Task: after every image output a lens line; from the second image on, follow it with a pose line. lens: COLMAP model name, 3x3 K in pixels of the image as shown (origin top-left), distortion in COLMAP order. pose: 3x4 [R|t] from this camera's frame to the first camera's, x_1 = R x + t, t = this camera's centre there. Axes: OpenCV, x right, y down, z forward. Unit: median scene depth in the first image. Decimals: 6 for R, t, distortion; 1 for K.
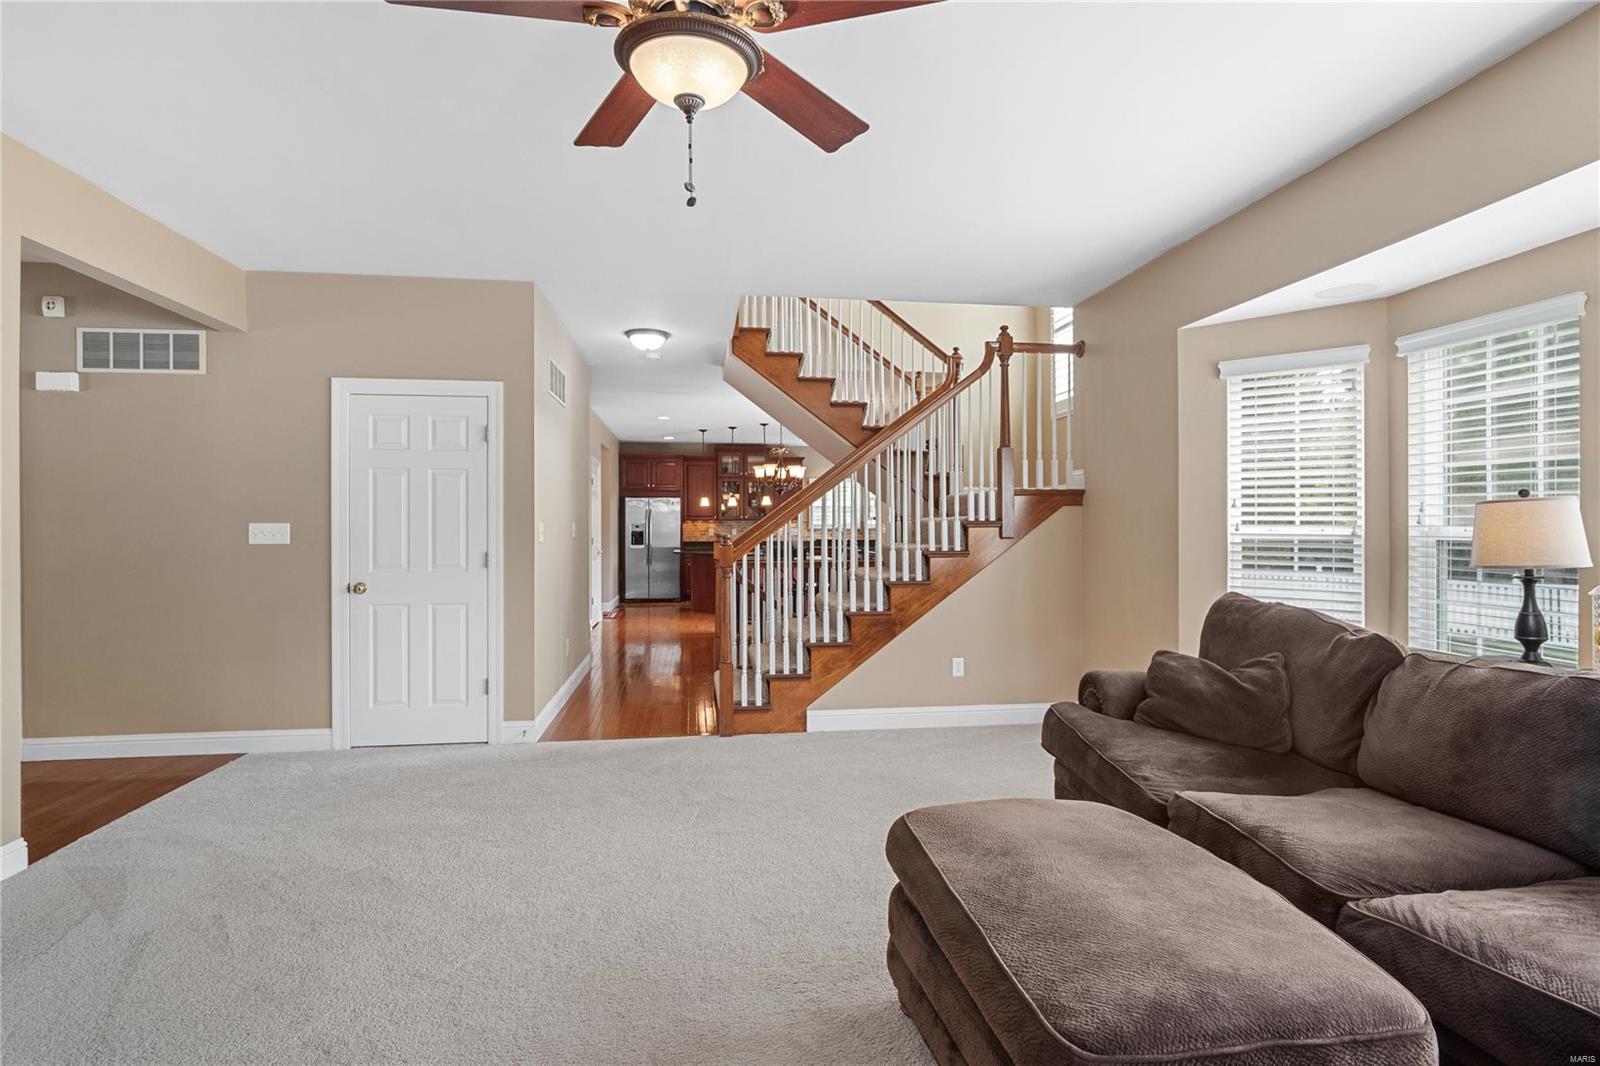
lens RADIAL K [[836.7, 0, 799.3], [0, 836.7, 524.5], [0, 0, 1]] dist [0.000778, 0.000121]
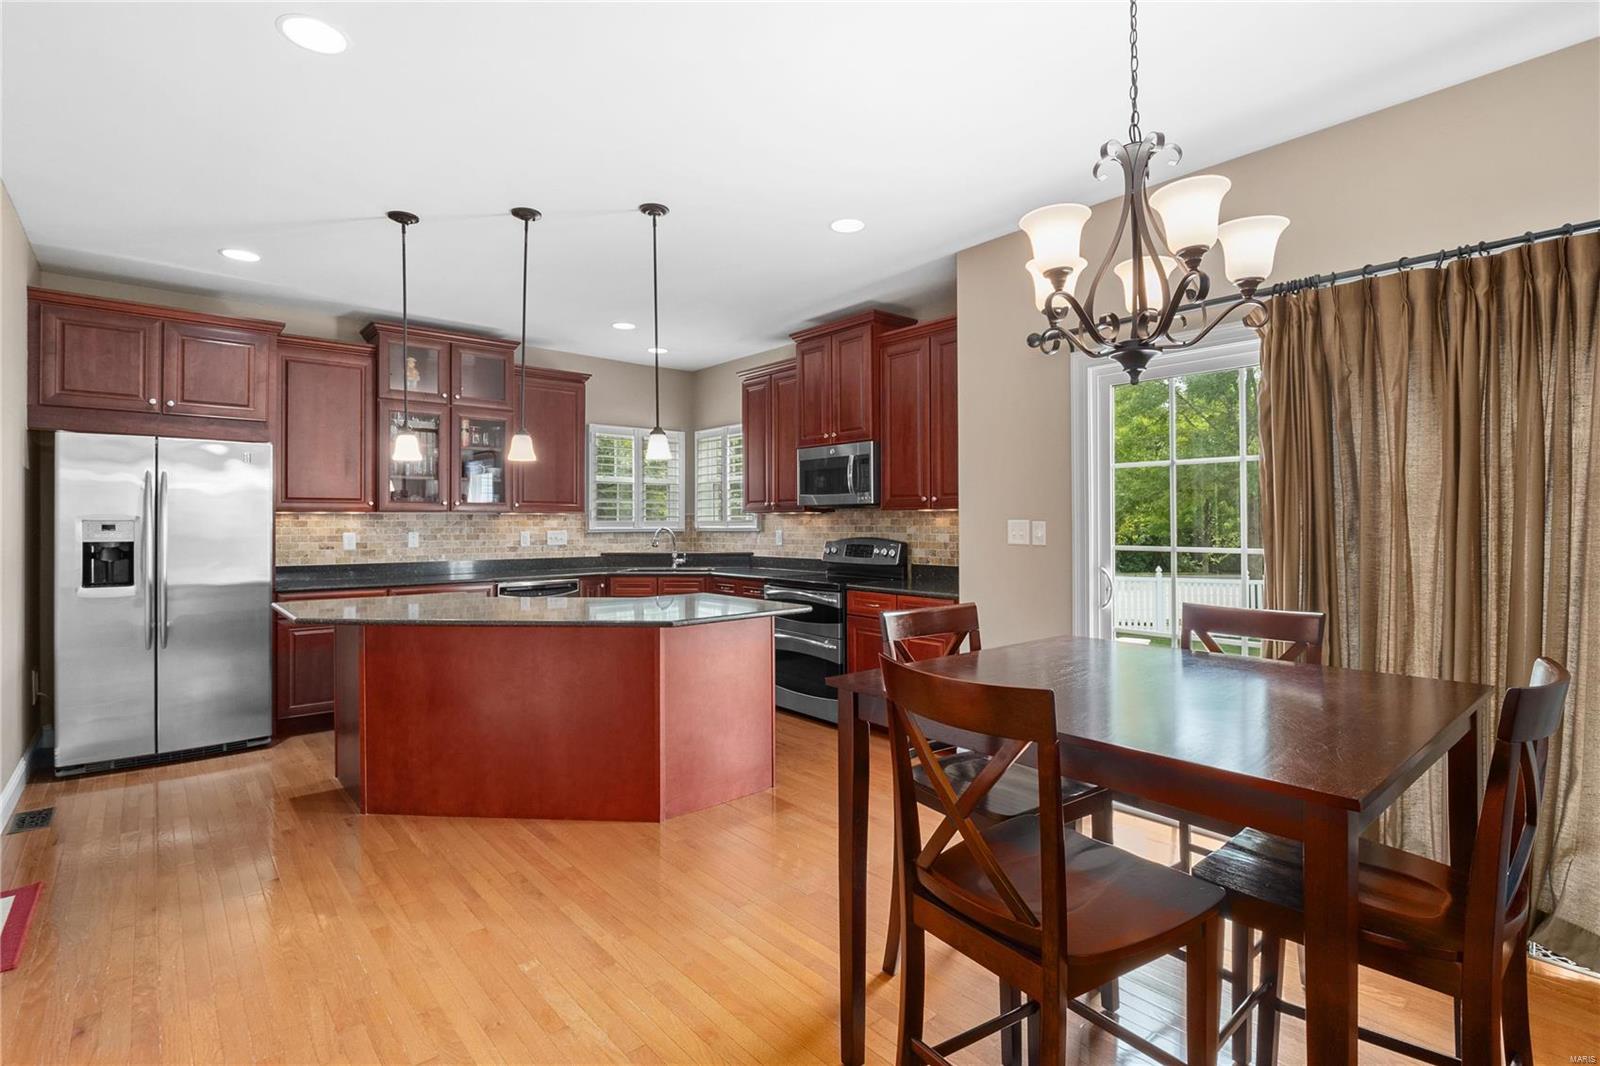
lens RADIAL K [[761.0, 0, 805.4], [0, 761.0, 517.9], [0, 0, 1]] dist [-0.007692, -0.000881]
pose [[0.830551, 0.002170, 0.556938, -0.131071], [0.002809, 0.999963, -0.008086, 0.001784], [-0.556935, 0.008280, 0.830515, 0.604936]]
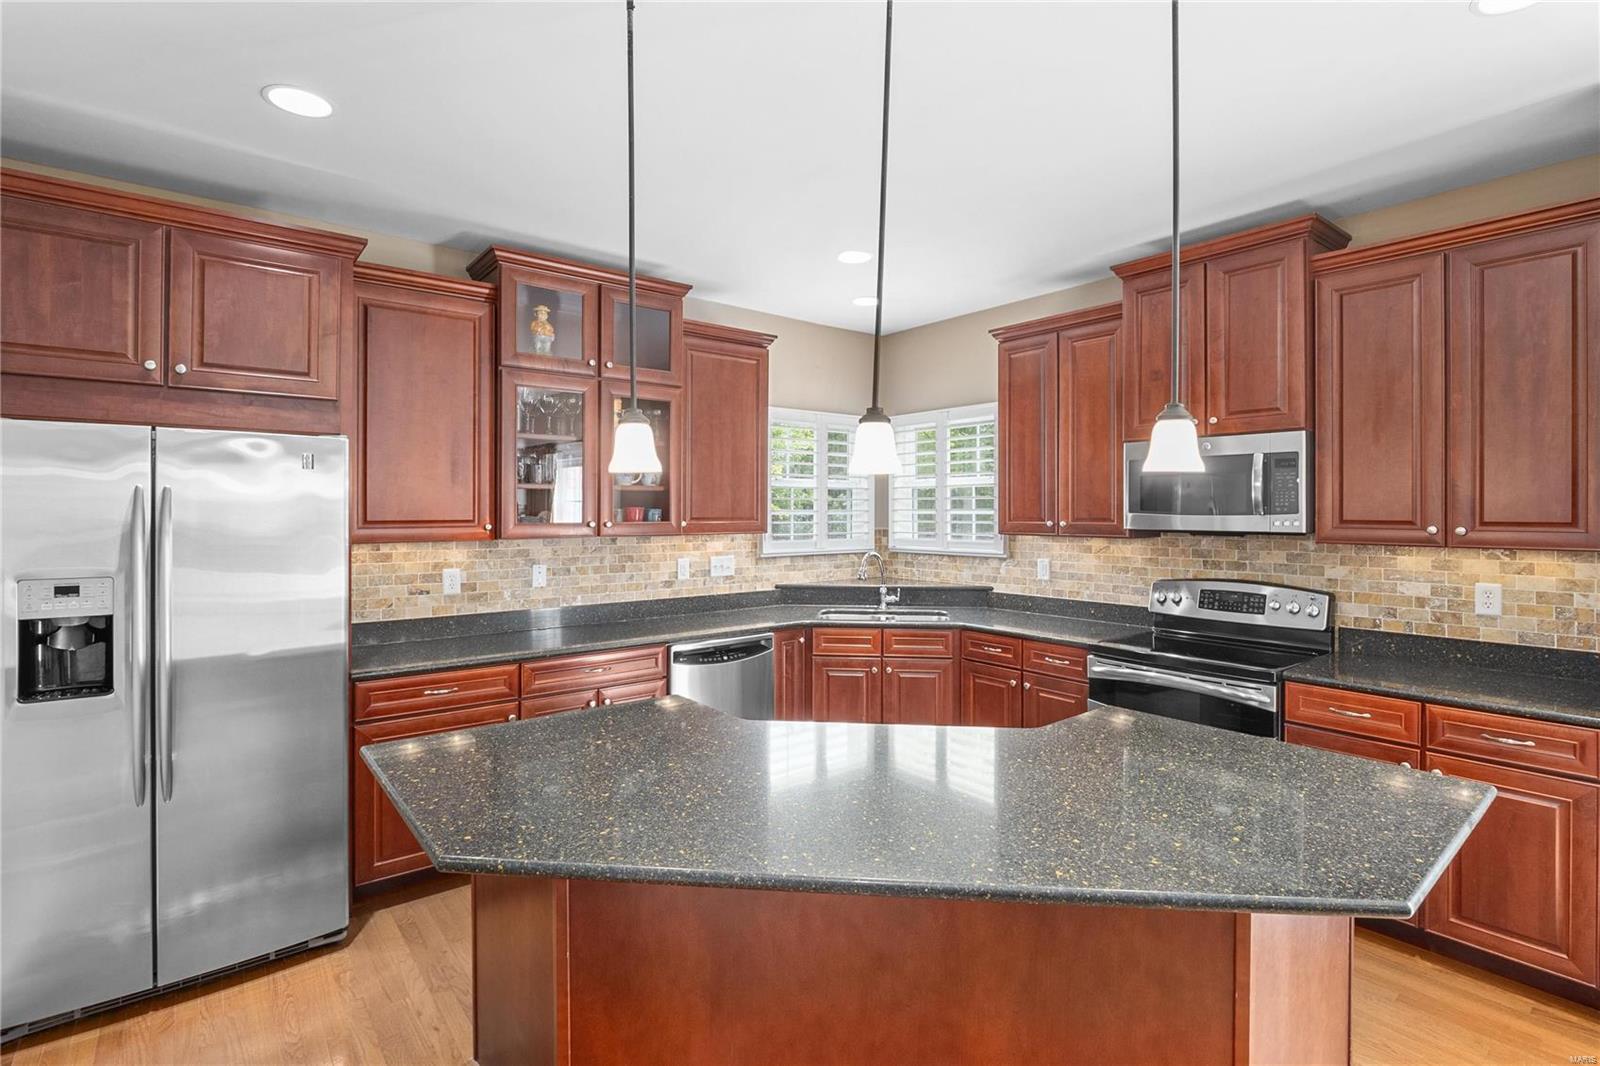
lens RADIAL K [[761.3, 0, 797.0], [0, 761.3, 508.1], [0, 0, 1]] dist [-0.002519, -0.001285]
pose [[0.853944, 0.001678, 0.520362, -0.142648], [0.000168, 0.999994, -0.003500, -0.013525], [-0.520365, 0.003076, 0.853939, 0.766672]]
